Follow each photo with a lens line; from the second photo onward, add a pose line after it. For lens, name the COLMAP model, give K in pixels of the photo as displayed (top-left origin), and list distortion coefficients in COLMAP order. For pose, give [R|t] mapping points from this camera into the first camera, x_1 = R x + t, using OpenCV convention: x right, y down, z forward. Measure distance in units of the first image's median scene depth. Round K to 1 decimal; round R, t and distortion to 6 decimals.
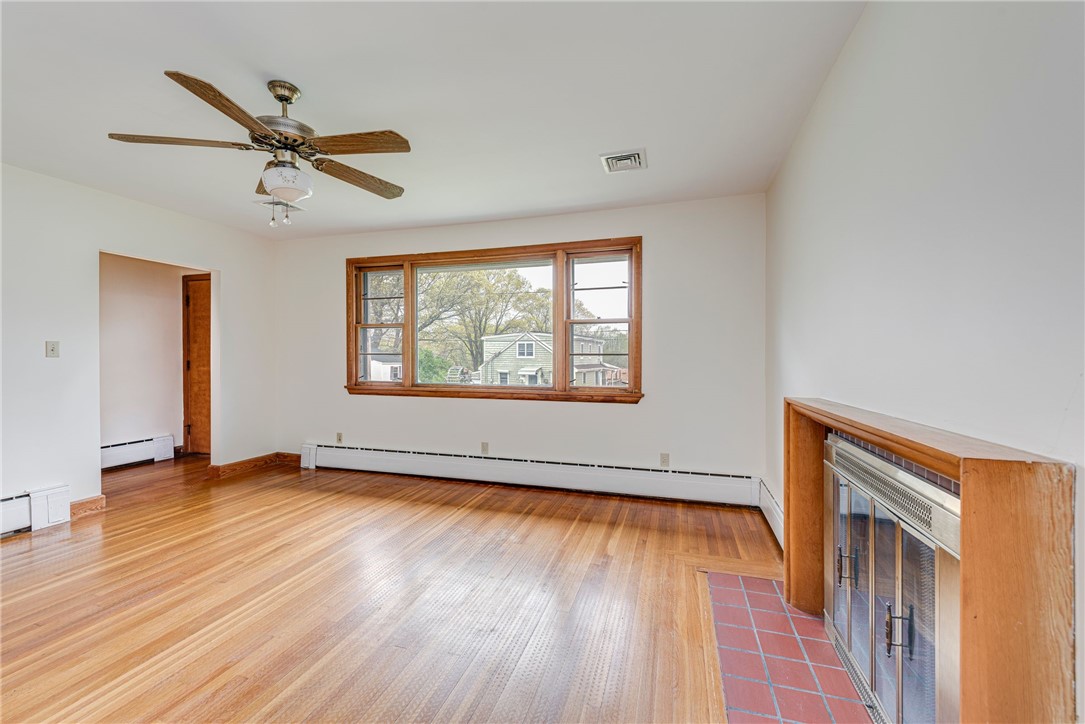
lens RADIAL K [[433.9, 0, 542.5], [0, 433.9, 362.0], [0, 0, 1]] dist [0.001706, -0.000826]
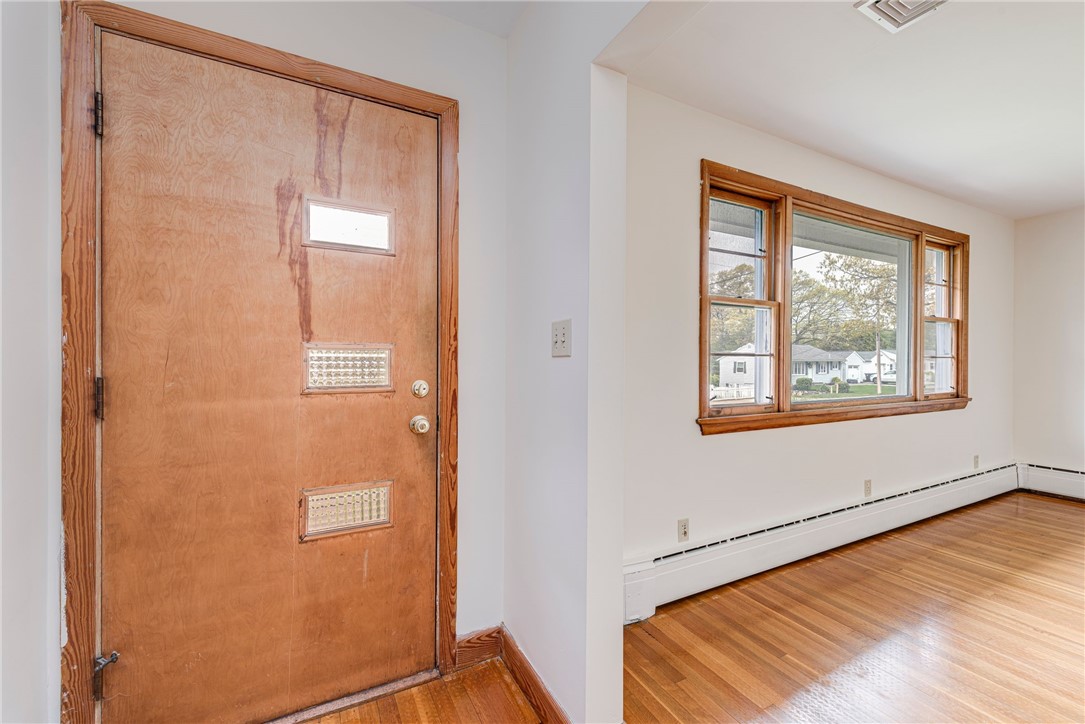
lens RADIAL K [[449.8, 0, 542.5], [0, 449.8, 362.0], [0, 0, 1]] dist [0.003872, -0.000227]
pose [[0.713967, -0.005232, 0.700160, -1.139370], [0.005469, 0.999983, 0.001895, -0.013725], [-0.700158, 0.002476, 0.713984, 0.931252]]
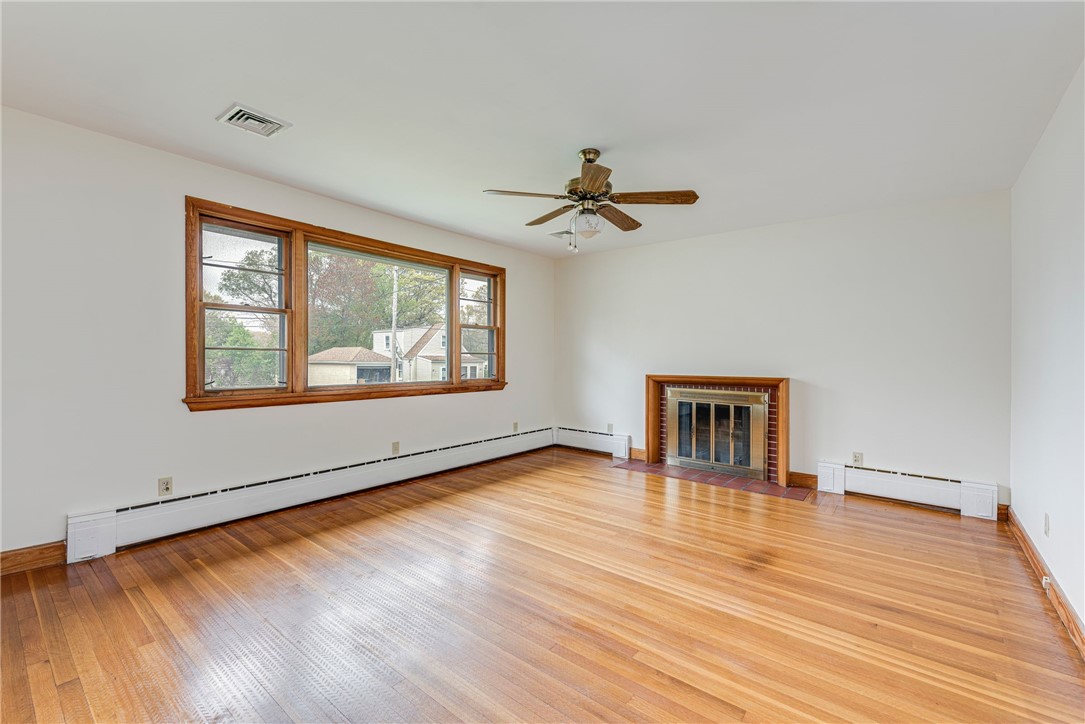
lens RADIAL K [[460.7, 0, 541.5], [0, 460.7, 360.2], [0, 0, 1]] dist [0.004235, -0.000083]
pose [[0.376228, -0.005787, 0.926509, -1.069327], [-0.000069, 0.999980, 0.006274, -0.006037], [-0.926527, -0.002425, 0.376220, 0.336746]]
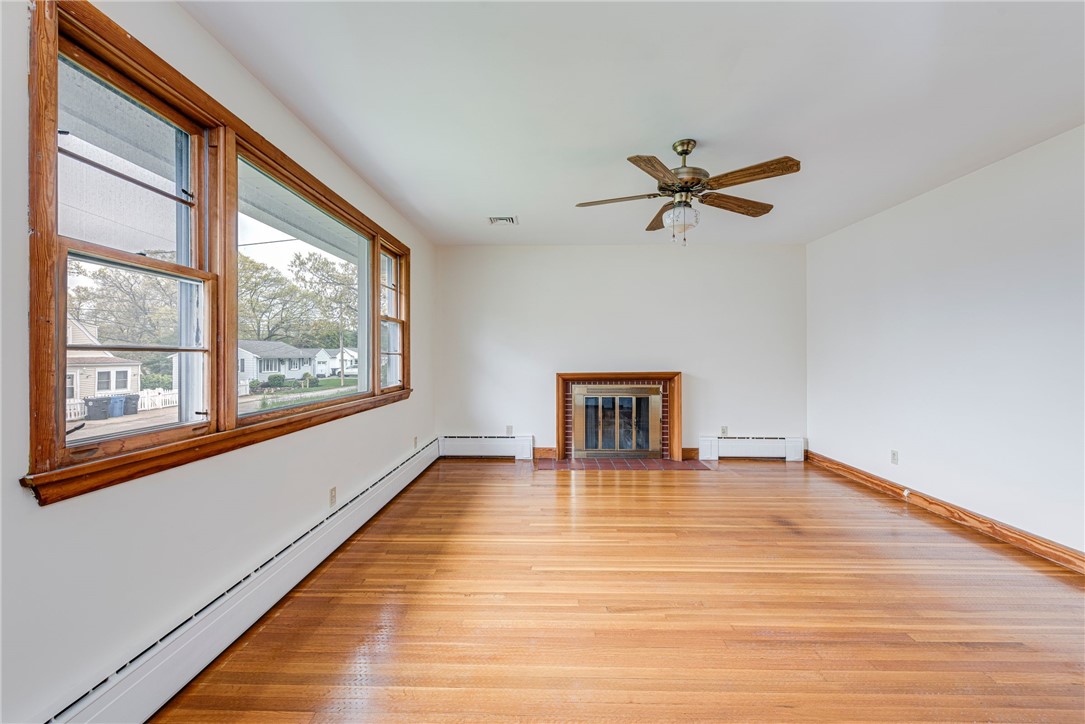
lens RADIAL K [[438.0, 0, 542.2], [0, 438.0, 352.8], [0, 0, 1]] dist [0.002550, -0.000315]
pose [[-0.271062, 0.004507, 0.962551, -0.942265], [0.010920, 0.999939, -0.001607, -0.014121], [-0.962500, 0.010075, -0.271095, 0.962616]]
